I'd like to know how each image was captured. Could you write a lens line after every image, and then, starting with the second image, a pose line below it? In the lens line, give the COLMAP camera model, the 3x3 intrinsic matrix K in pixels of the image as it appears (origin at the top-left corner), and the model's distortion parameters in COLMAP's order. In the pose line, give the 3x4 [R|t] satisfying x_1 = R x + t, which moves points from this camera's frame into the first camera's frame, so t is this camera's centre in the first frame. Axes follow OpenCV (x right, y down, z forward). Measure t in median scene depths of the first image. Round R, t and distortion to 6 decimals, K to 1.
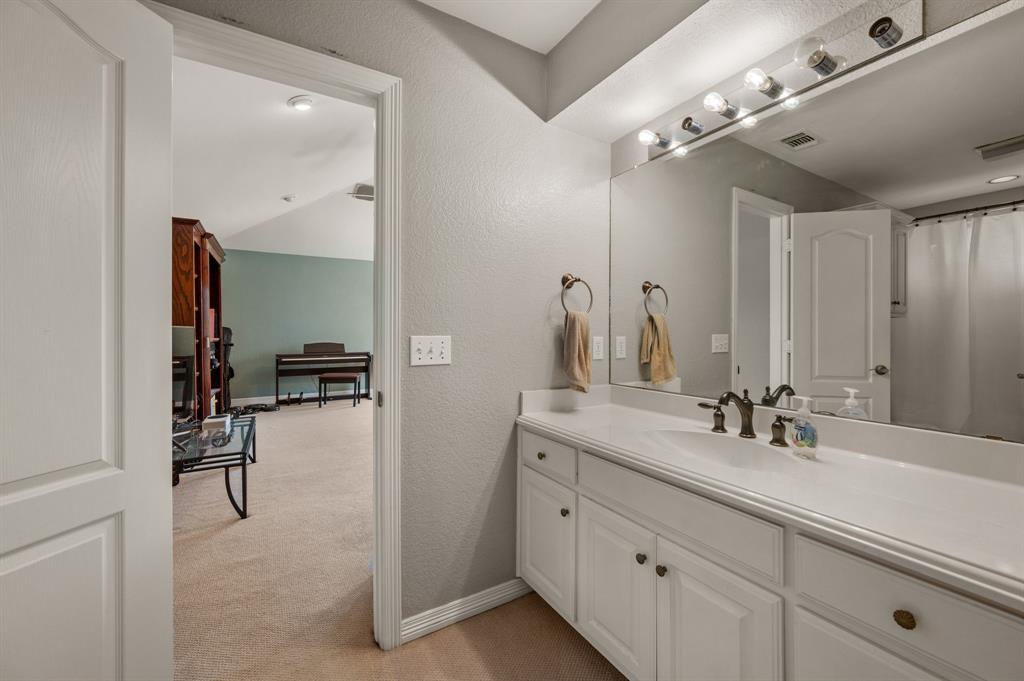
lens RADIAL K [[403.8, 0, 513.4], [0, 403.8, 337.9], [0, 0, 1]] dist [0.001850, 0.000005]
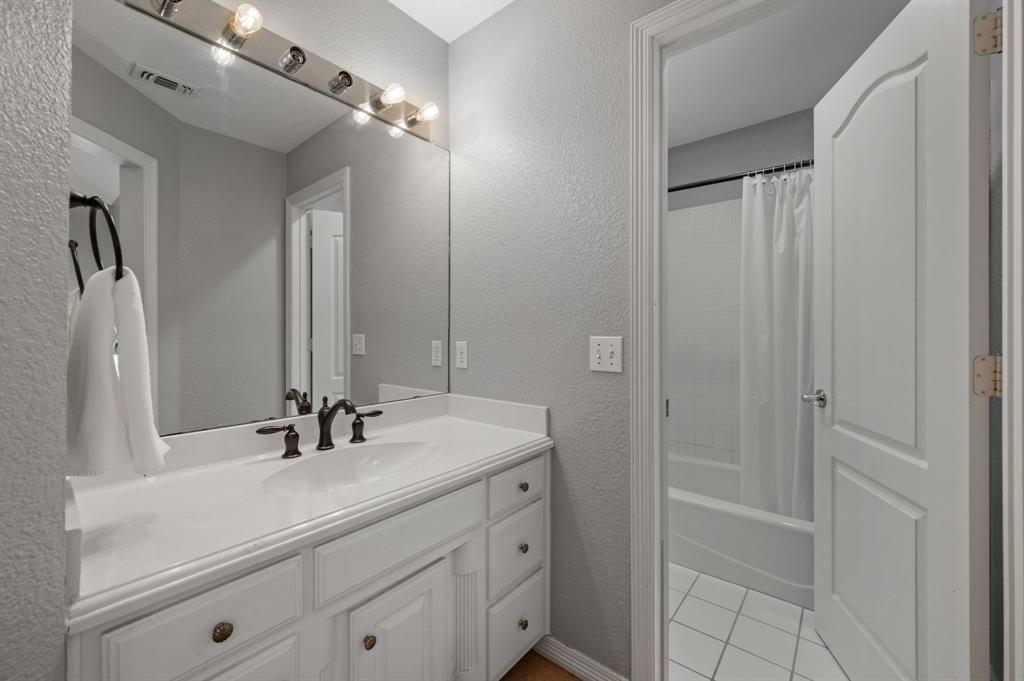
lens RADIAL K [[403.8, 0, 513.4], [0, 403.8, 334.3], [0, 0, 1]] dist [0.001850, 0.000005]
pose [[-0.333880, -0.005123, 0.942602, -0.457235], [0.001740, 0.999980, 0.006051, -0.018638], [-0.942614, 0.003661, -0.333865, 0.968019]]
